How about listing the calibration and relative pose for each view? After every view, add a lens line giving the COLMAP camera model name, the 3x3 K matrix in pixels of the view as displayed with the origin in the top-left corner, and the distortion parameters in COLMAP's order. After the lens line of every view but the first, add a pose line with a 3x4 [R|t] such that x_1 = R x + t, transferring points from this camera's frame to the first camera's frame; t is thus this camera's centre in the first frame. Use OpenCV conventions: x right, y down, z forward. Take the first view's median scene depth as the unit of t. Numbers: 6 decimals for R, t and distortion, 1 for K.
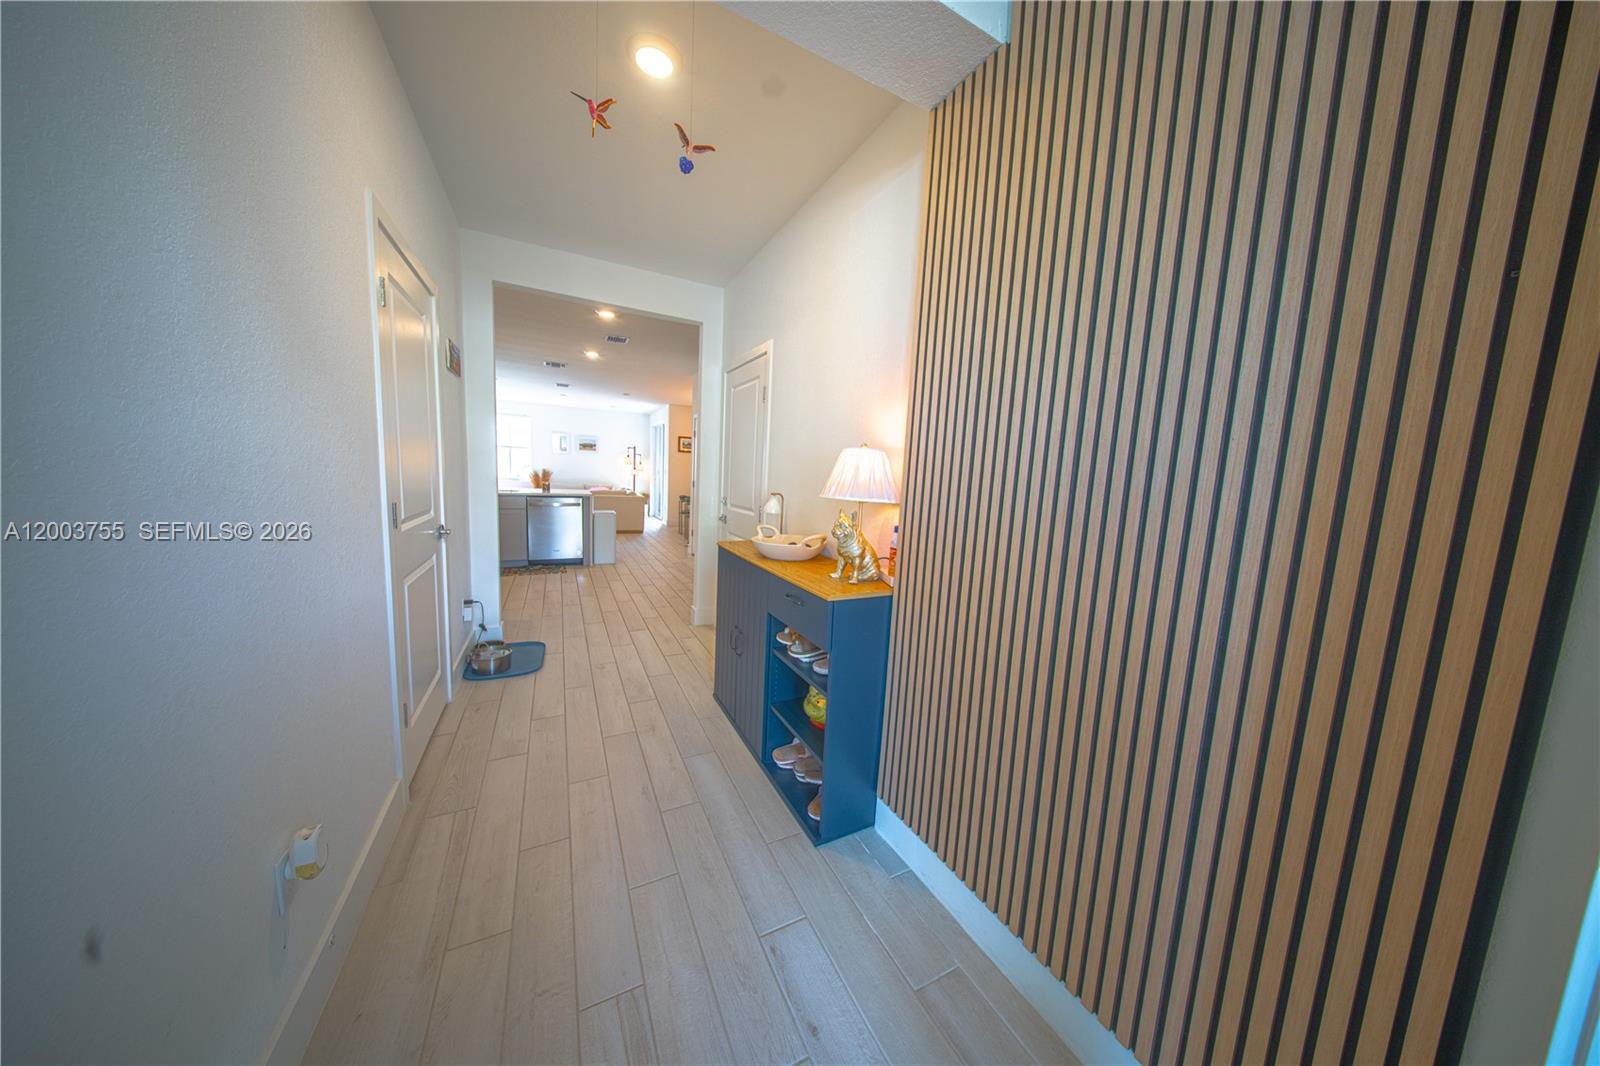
lens RADIAL K [[466.1, 0, 801.7], [0, 466.1, 529.5], [0, 0, 1]] dist [0.004095, -0.003363]
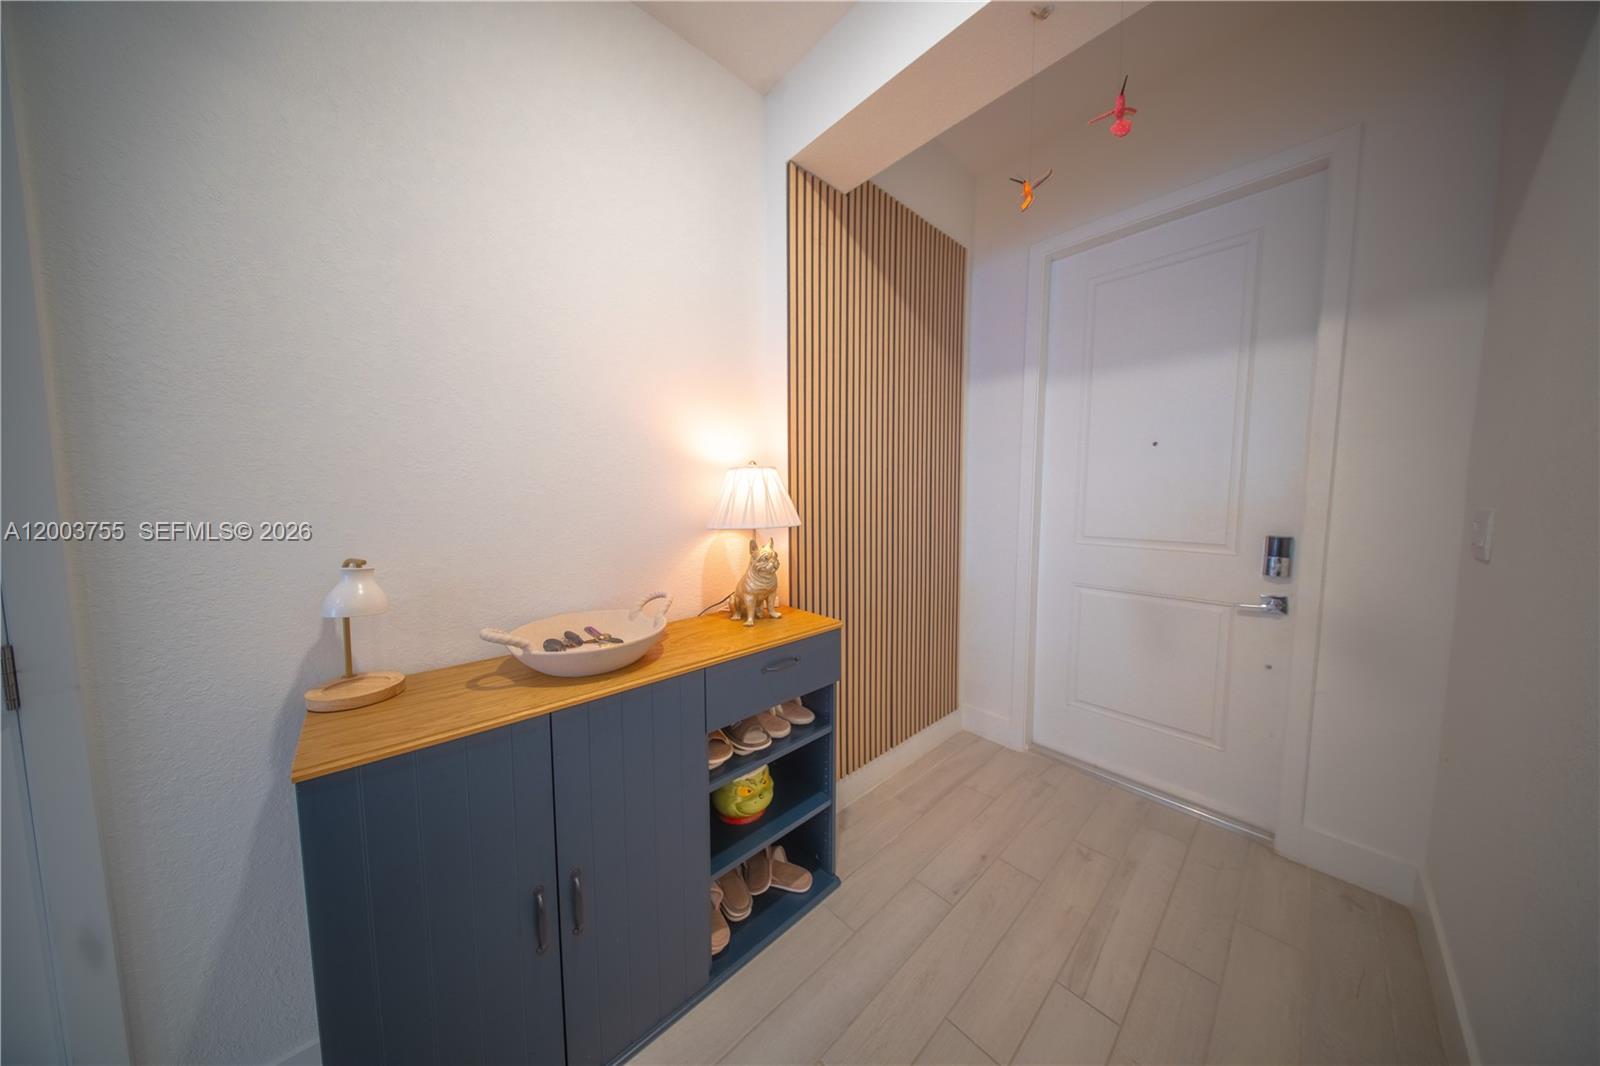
lens RADIAL K [[466.1, 0, 801.7], [0, 466.1, 529.5], [0, 0, 1]] dist [0.004095, -0.003363]
pose [[-0.258912, -0.120821, 0.958315, -0.511003], [0.099911, 0.983474, 0.150986, -0.126055], [-0.960720, 0.134838, -0.242562, 0.789421]]
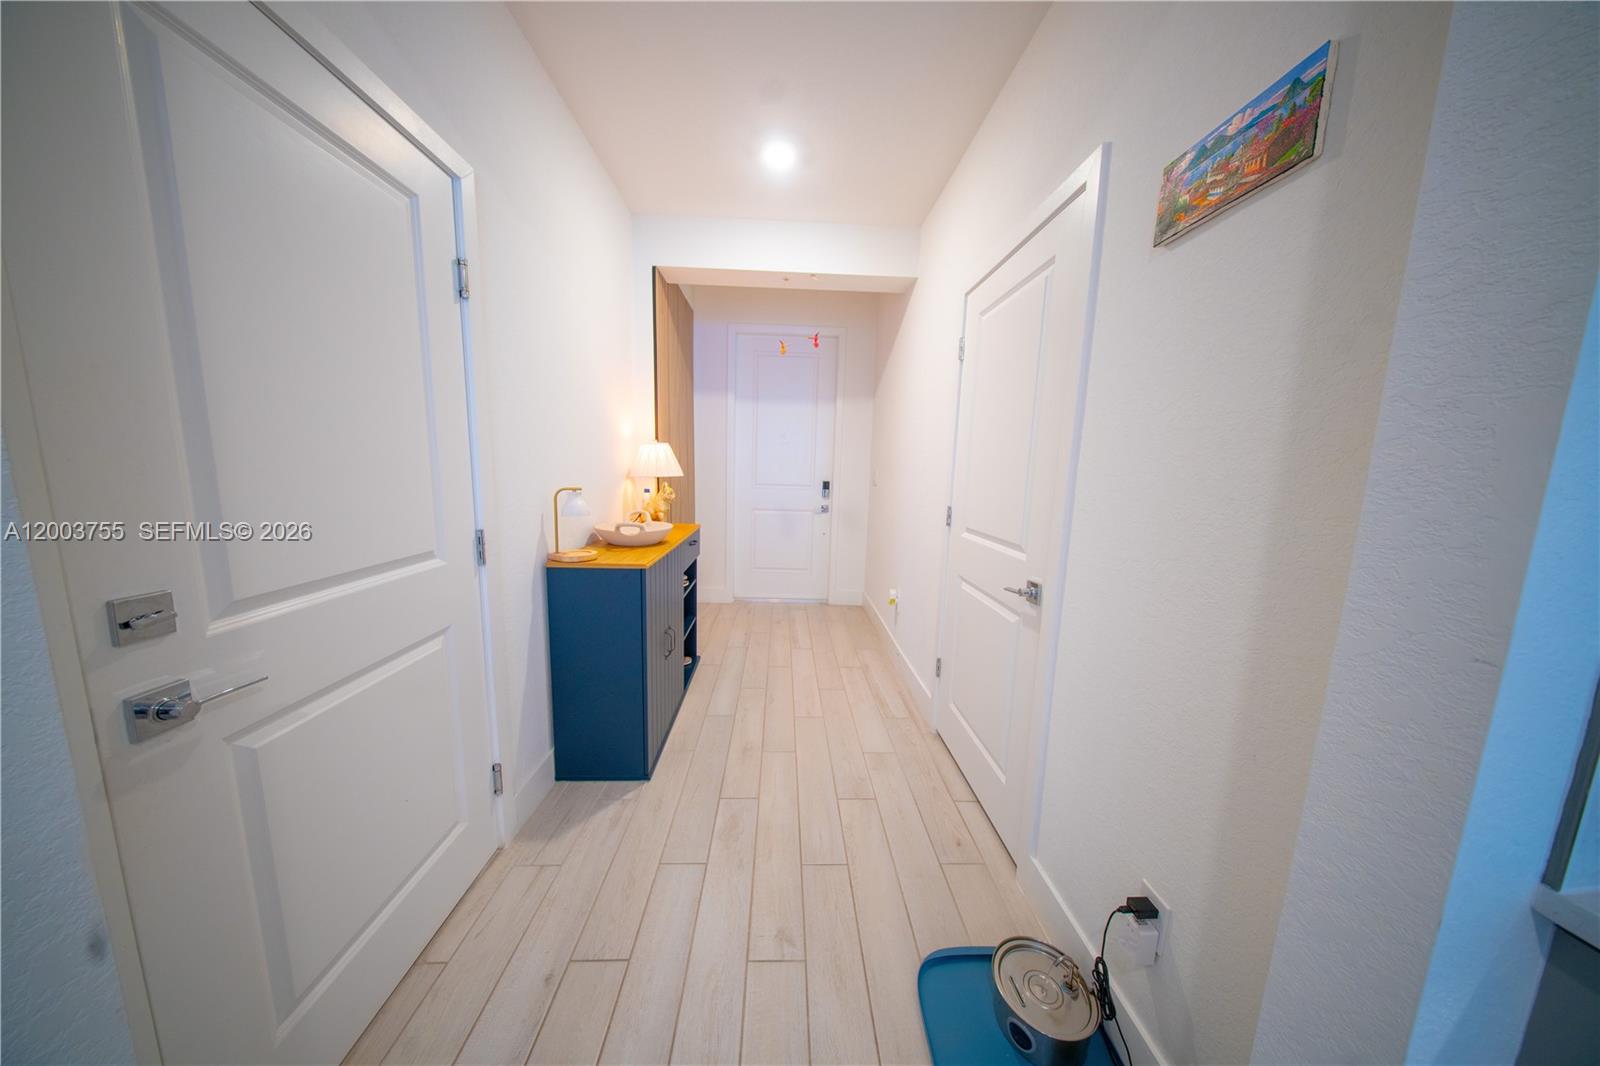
lens RADIAL K [[466.1, 0, 801.7], [0, 466.1, 529.5], [0, 0, 1]] dist [0.004095, -0.003363]
pose [[-0.902177, -0.130421, 0.411178, -0.690713], [-0.021504, 0.965611, 0.259099, -0.215043], [-0.430830, 0.224911, -0.873957, 1.548349]]
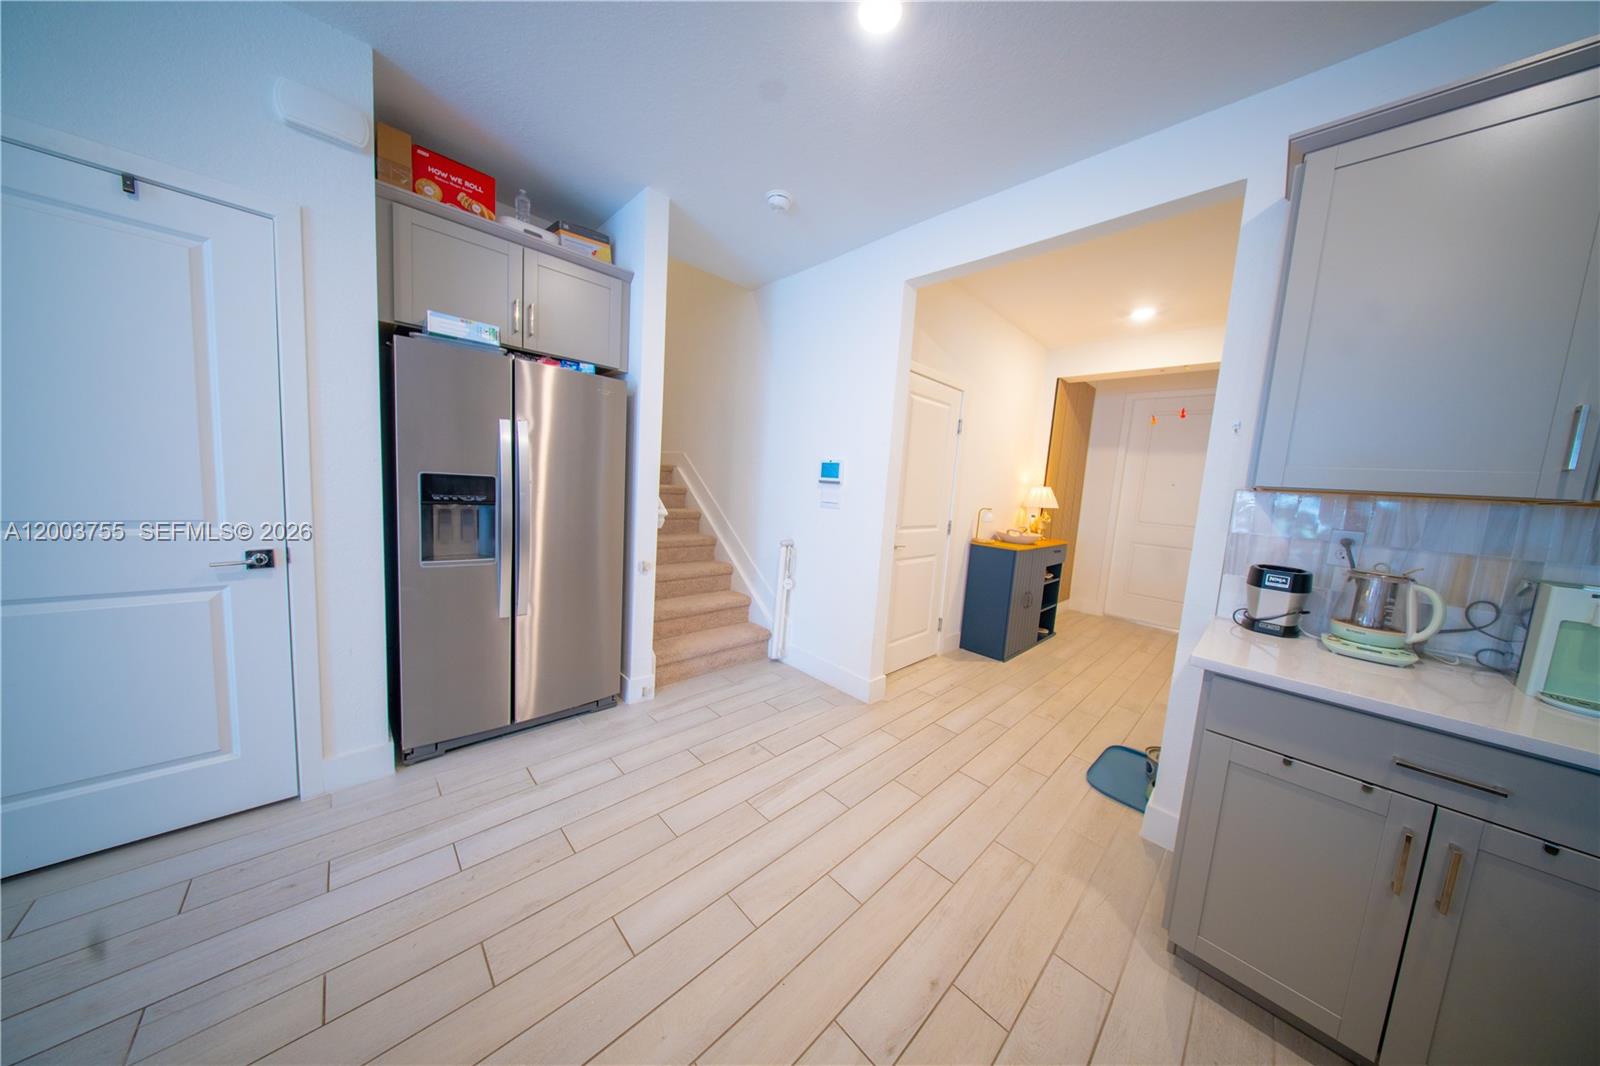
lens RADIAL K [[466.1, 0, 801.7], [0, 466.1, 529.5], [0, 0, 1]] dist [0.004095, -0.003363]
pose [[-0.280393, -0.170190, 0.944677, -1.336513], [0.028371, 0.982257, 0.185381, -0.312344], [-0.959466, 0.078781, -0.270590, 2.050519]]
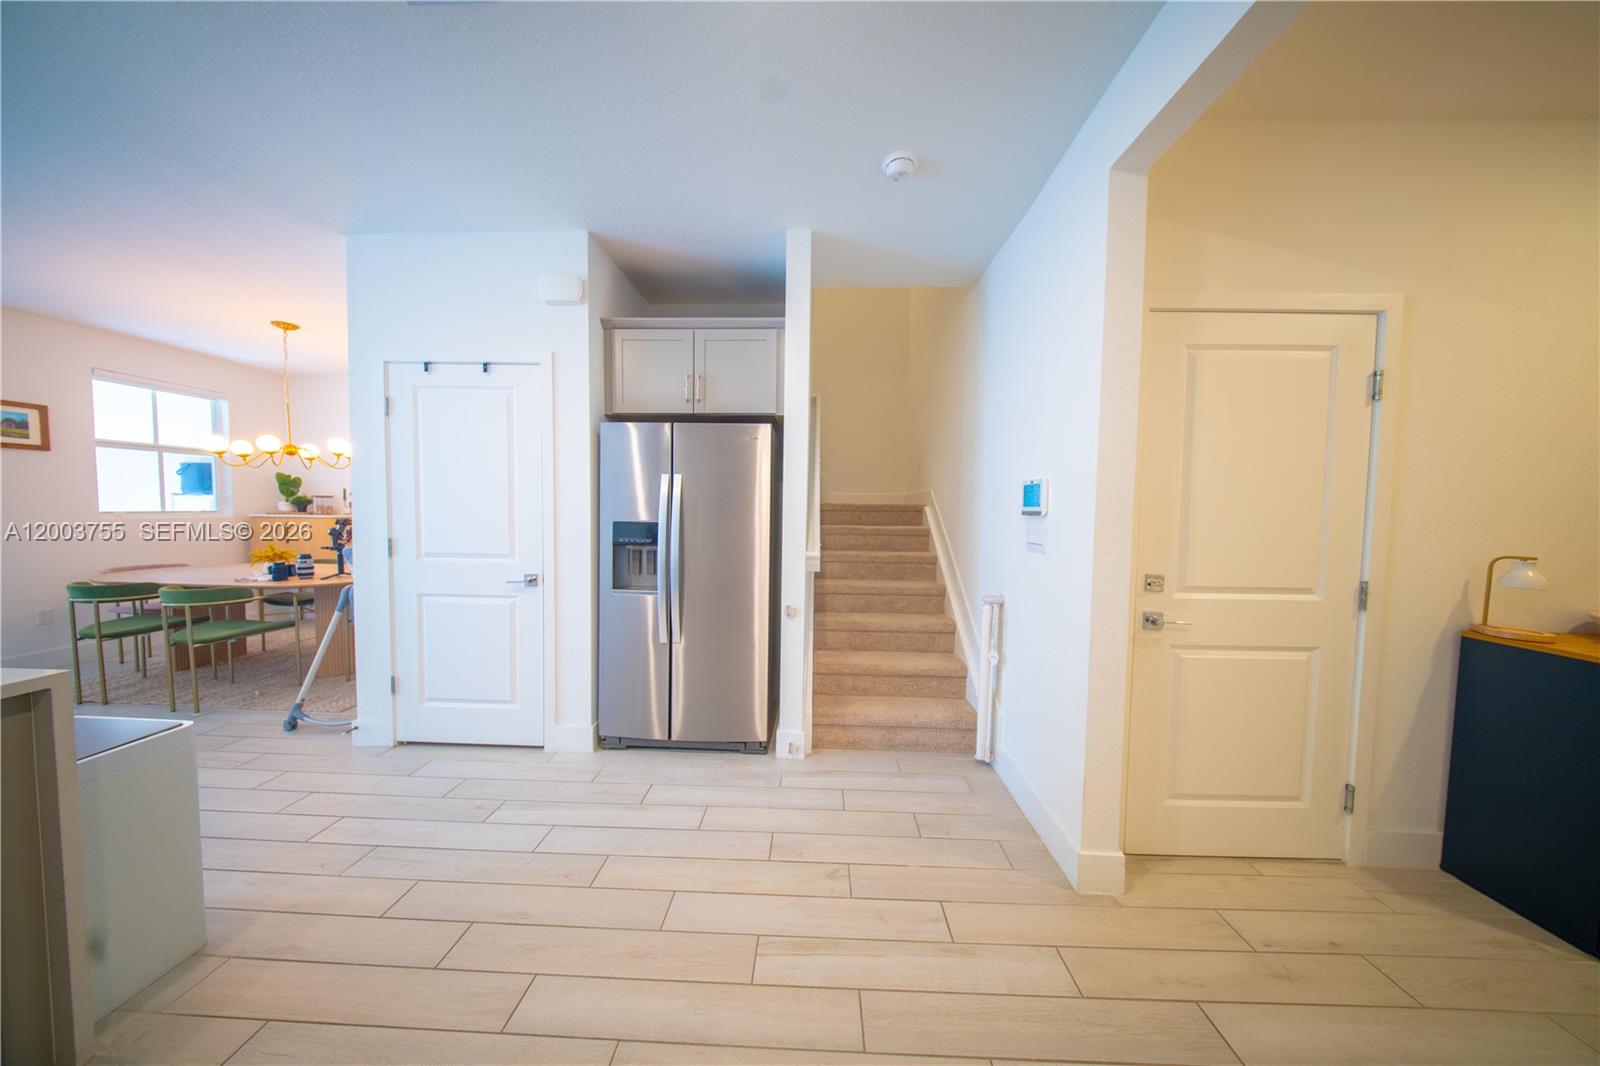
lens RADIAL K [[466.1, 0, 801.7], [0, 466.1, 529.5], [0, 0, 1]] dist [0.004095, -0.003363]
pose [[0.489372, -0.082243, 0.868188, -1.099540], [0.110517, 0.993365, 0.031806, -0.249231], [-0.865044, 0.080384, 0.495214, 1.594267]]
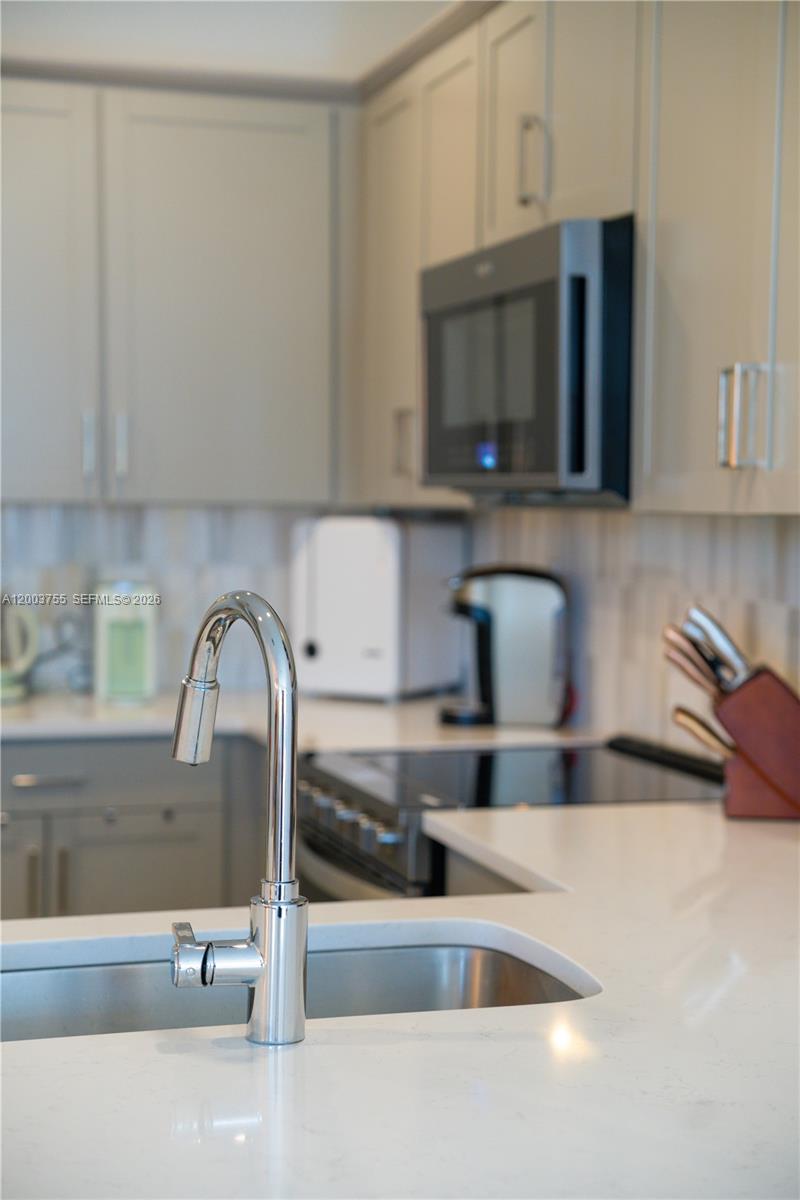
lens RADIAL K [[2079.2, 0, 400.0], [0, 2079.2, 600.0], [0, 0, 1]] dist [0.179056, 0.005289]
pose [[-0.977832, -0.065982, 0.198725, -1.787200], [-0.031041, 0.984246, 0.174060, -0.492147], [-0.207079, 0.164032, -0.964475, 3.057355]]
